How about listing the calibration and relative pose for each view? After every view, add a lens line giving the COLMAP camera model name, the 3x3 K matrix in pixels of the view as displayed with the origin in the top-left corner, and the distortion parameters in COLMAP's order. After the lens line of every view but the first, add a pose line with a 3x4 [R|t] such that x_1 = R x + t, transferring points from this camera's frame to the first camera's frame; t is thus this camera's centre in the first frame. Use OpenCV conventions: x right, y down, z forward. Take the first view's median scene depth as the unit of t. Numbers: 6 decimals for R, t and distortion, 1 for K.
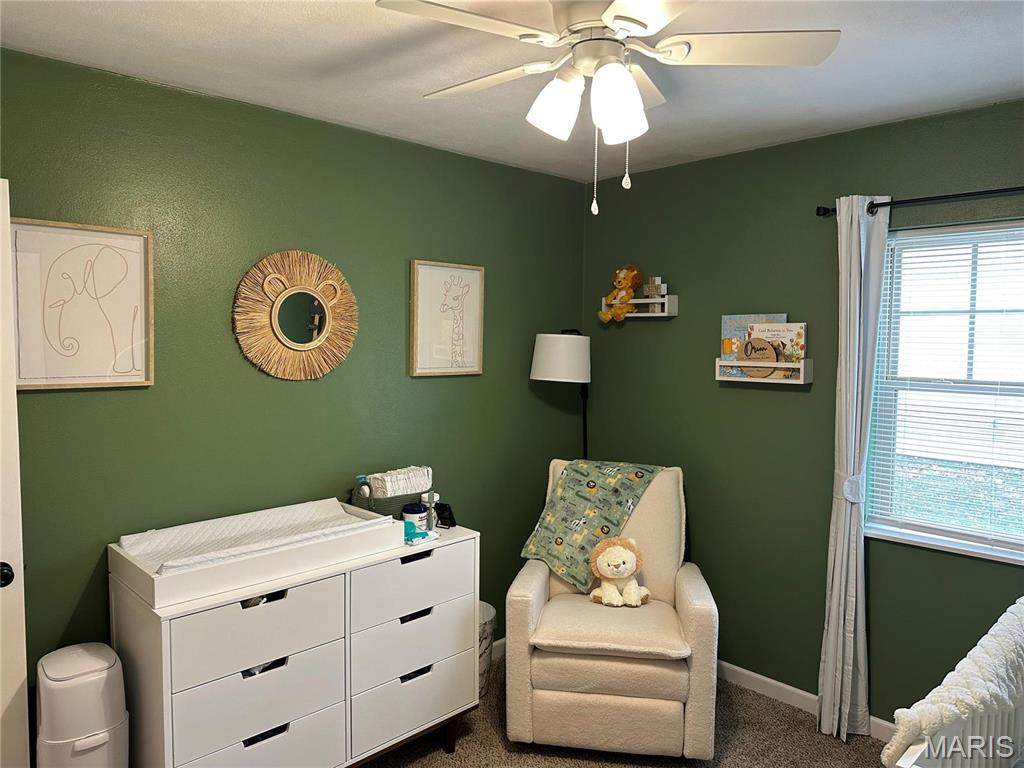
lens RADIAL K [[715.9, 0, 515.1], [0, 715.9, 380.5], [0, 0, 1]] dist [0.131935, -0.221842]
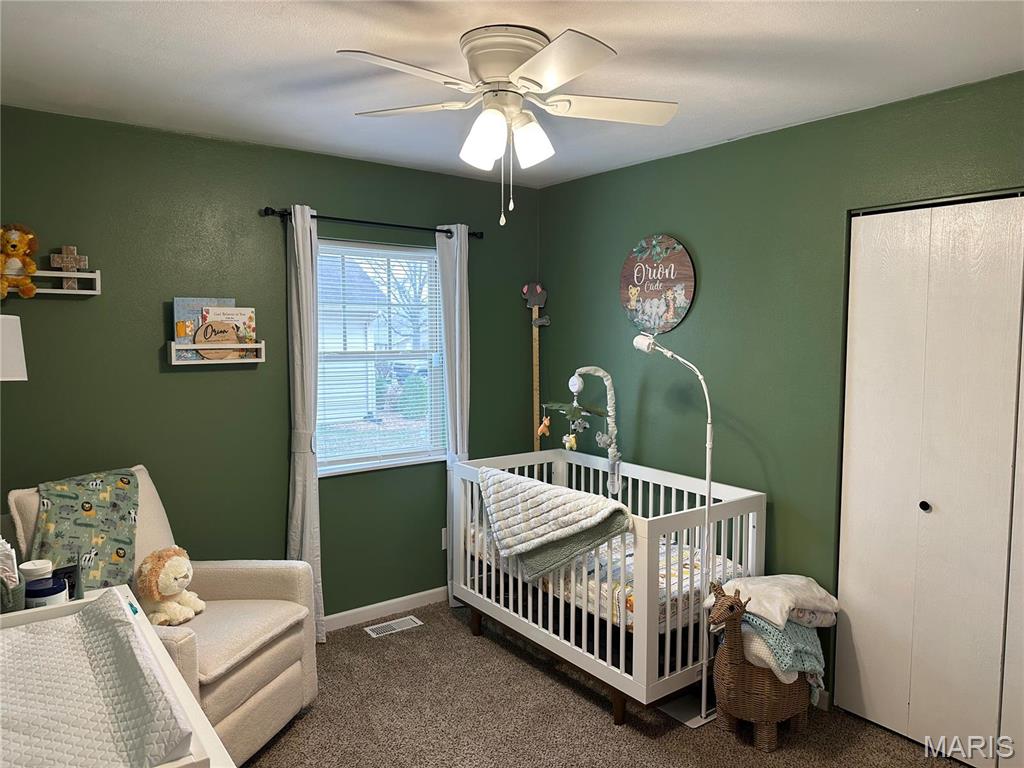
lens RADIAL K [[703.7, 0, 510.3], [0, 703.7, 390.1], [0, 0, 1]] dist [0.127256, -0.187201]
pose [[0.130406, -0.091131, 0.987264, -0.626519], [0.063601, 0.994485, 0.083397, -0.018760], [-0.989419, 0.051915, 0.135483, 0.448476]]
